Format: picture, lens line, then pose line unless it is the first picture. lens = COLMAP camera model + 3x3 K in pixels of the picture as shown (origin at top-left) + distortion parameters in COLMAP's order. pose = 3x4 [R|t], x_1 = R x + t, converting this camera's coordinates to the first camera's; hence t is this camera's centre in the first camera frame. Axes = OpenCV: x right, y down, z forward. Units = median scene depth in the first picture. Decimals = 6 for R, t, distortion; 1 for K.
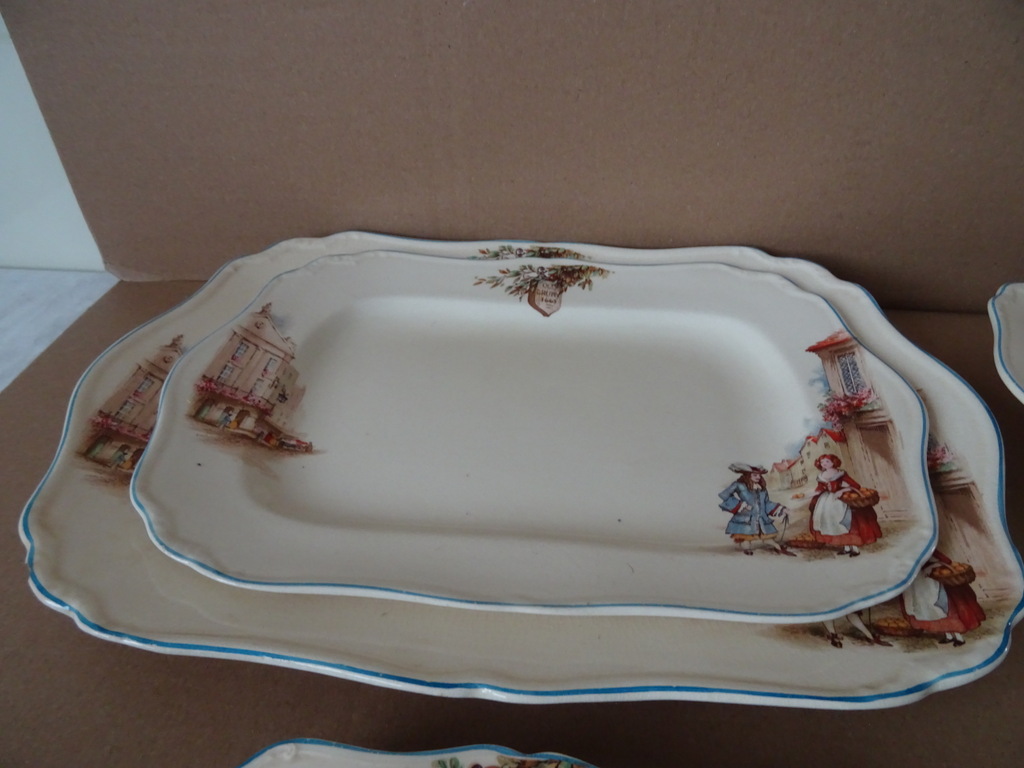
lens RADIAL K [[736.0, 0, 513.8], [0, 736.0, 381.0], [0, 0, 1]] dist [-0.017057, 0.001444]
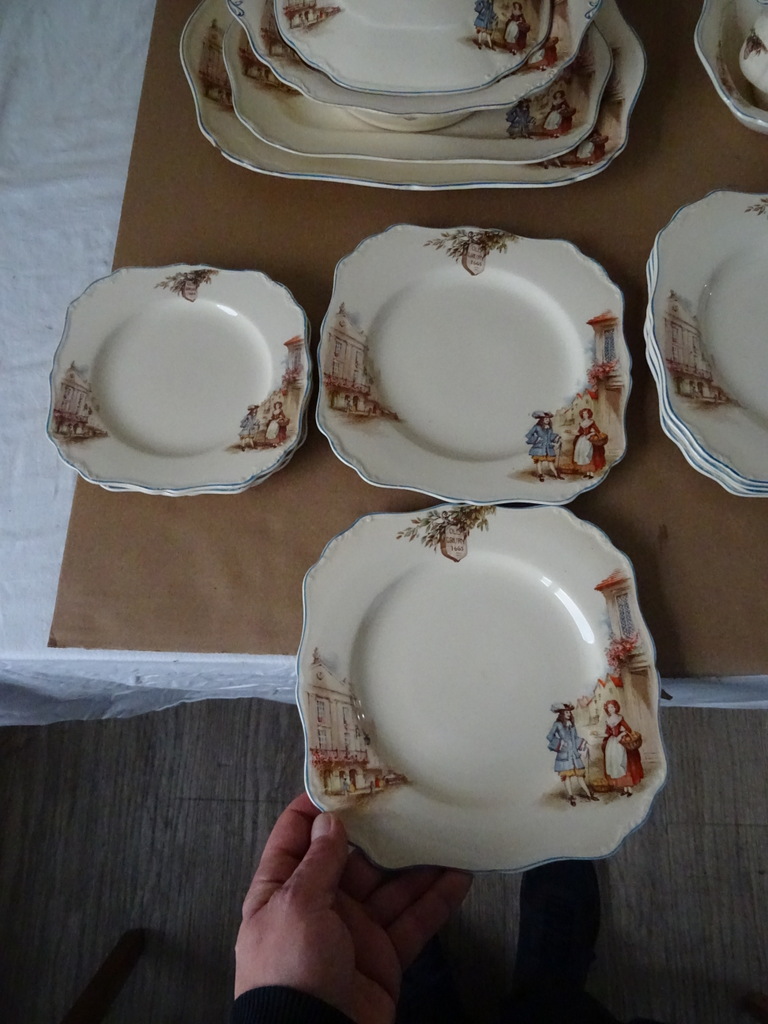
lens RADIAL K [[708.9, 0, 366.6], [0, 708.9, 509.8], [0, 0, 1]] dist [-0.003565, -0.003357]
pose [[0.998297, -0.046517, 0.035194, -0.251377], [0.018391, 0.823586, 0.566893, -0.069348], [-0.055356, -0.565280, 0.823040, -1.319535]]
